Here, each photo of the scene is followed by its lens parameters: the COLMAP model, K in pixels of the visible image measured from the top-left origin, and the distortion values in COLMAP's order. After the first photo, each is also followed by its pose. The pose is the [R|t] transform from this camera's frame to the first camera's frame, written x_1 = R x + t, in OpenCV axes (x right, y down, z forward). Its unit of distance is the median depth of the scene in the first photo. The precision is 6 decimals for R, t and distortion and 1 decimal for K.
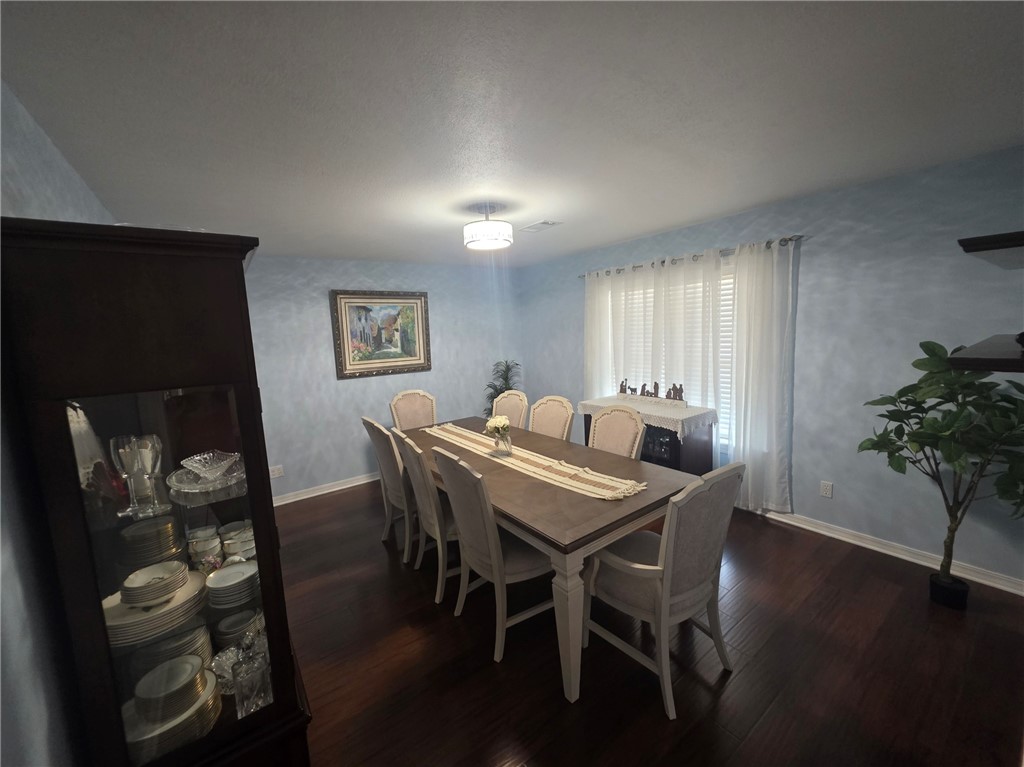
lens RADIAL K [[401.9, 0, 509.3], [0, 401.9, 378.8], [0, 0, 1]] dist [0.000159, 0.000004]
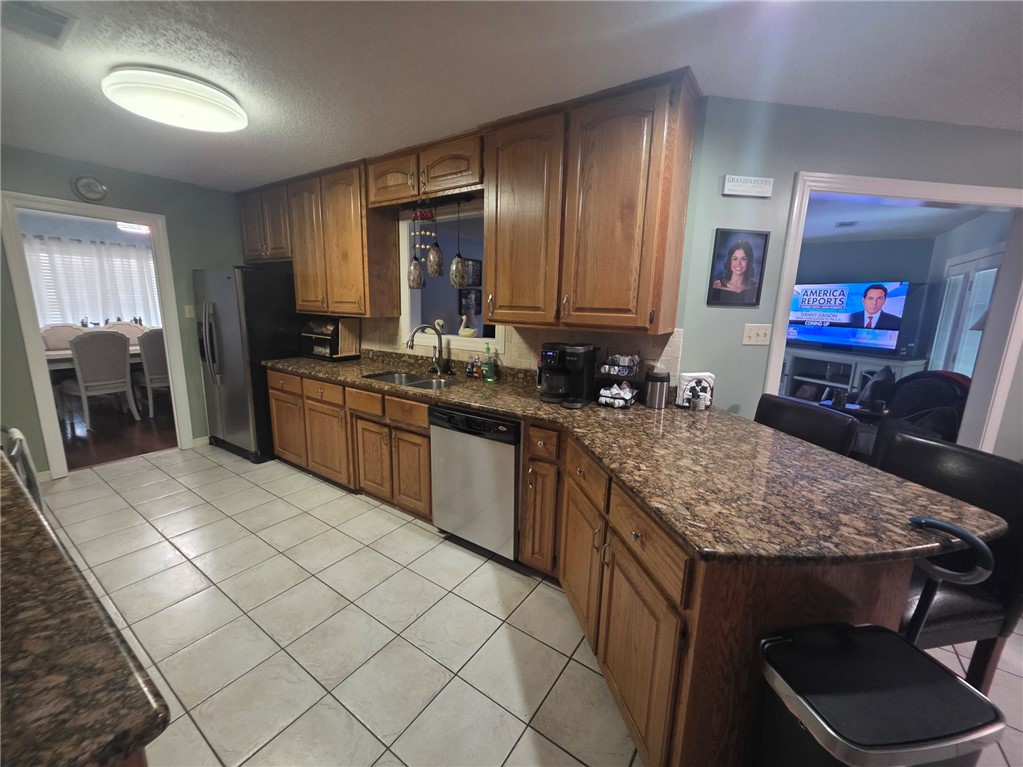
lens RADIAL K [[409.7, 0, 507.1], [0, 409.7, 381.5], [0, 0, 1]] dist [-0.000500, -0.000214]
pose [[-0.331127, -0.141874, 0.932859, -1.670884], [0.104525, 0.977032, 0.185695, 0.114584], [-0.937779, 0.158996, -0.308692, 0.057866]]
